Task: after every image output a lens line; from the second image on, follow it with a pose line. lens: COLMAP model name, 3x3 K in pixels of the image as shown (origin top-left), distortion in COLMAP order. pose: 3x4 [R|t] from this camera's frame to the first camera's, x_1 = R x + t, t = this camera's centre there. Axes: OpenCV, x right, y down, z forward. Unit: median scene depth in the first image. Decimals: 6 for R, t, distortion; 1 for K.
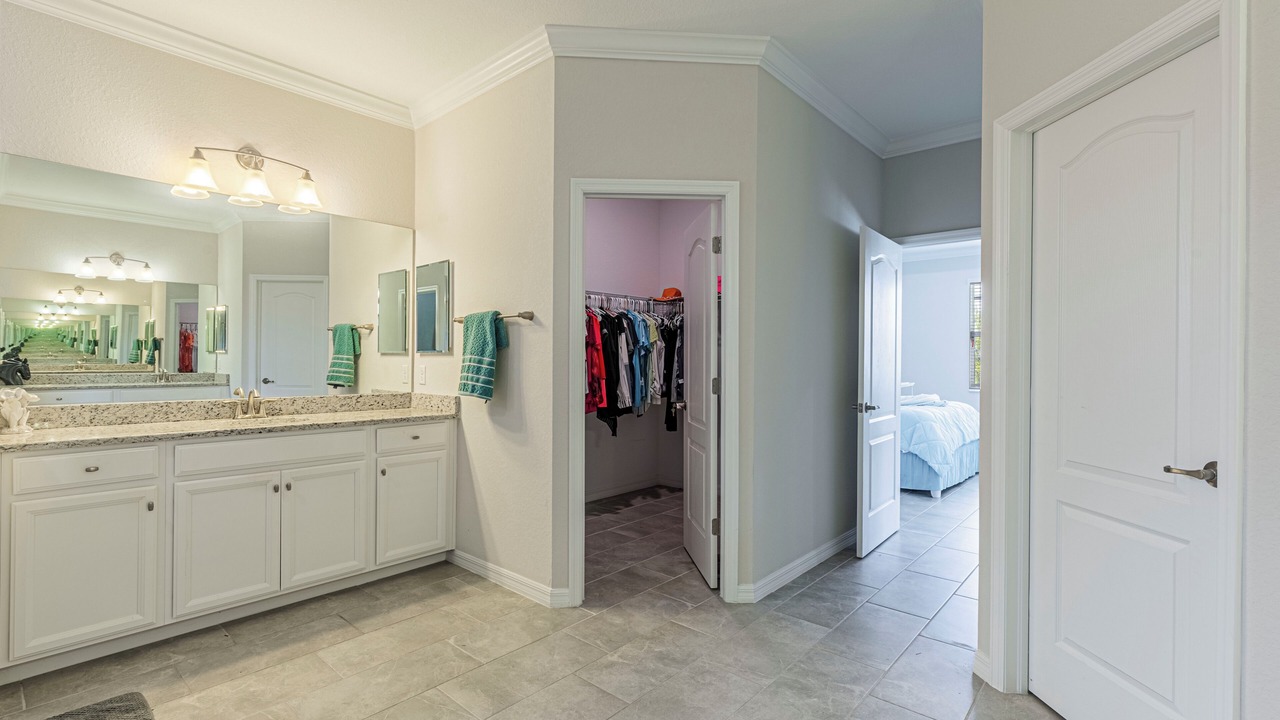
lens RADIAL K [[572.1, 0, 647.3], [0, 572.1, 358.5], [0, 0, 1]] dist [0.003900, 0.000023]
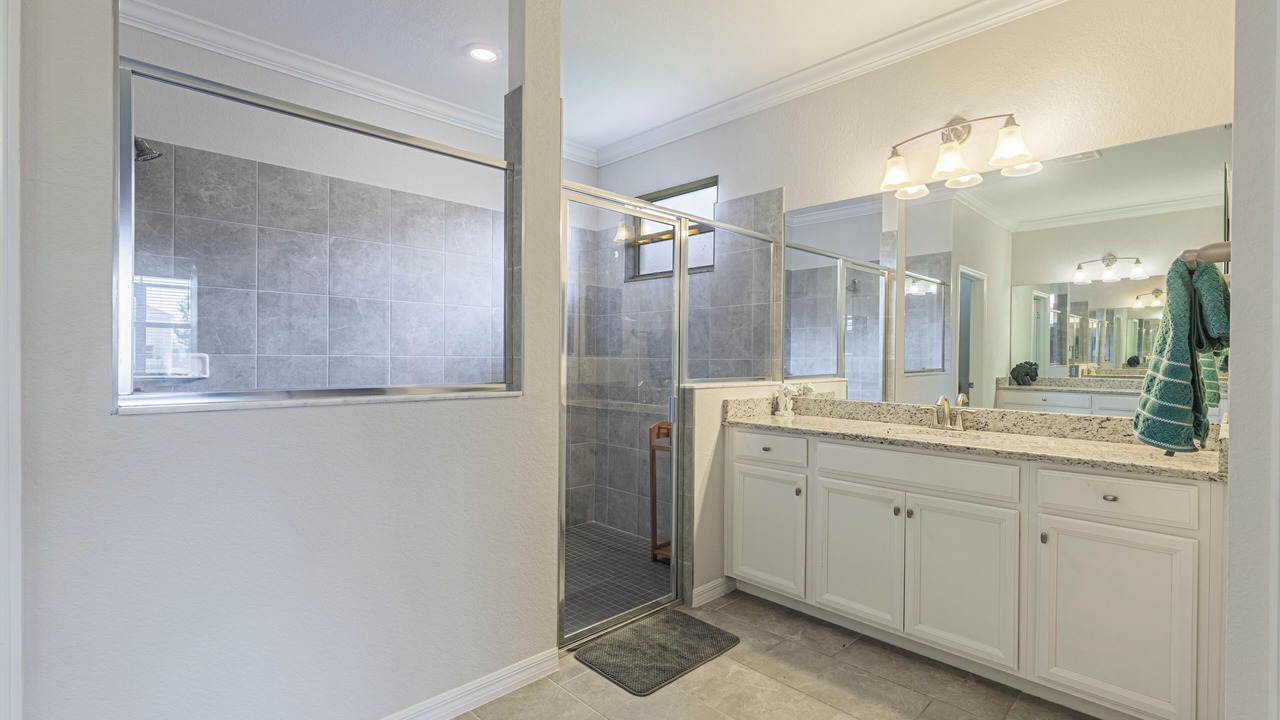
lens RADIAL K [[576.9, 0, 640.0], [0, 576.9, 360.0], [0, 0, 1]] dist [-0.000097, -0.000227]
pose [[-0.076545, -0.003522, -0.997060, 0.235899], [-0.004657, 0.999984, -0.003175, 0.004058], [0.997055, 0.004400, -0.076560, 0.645727]]
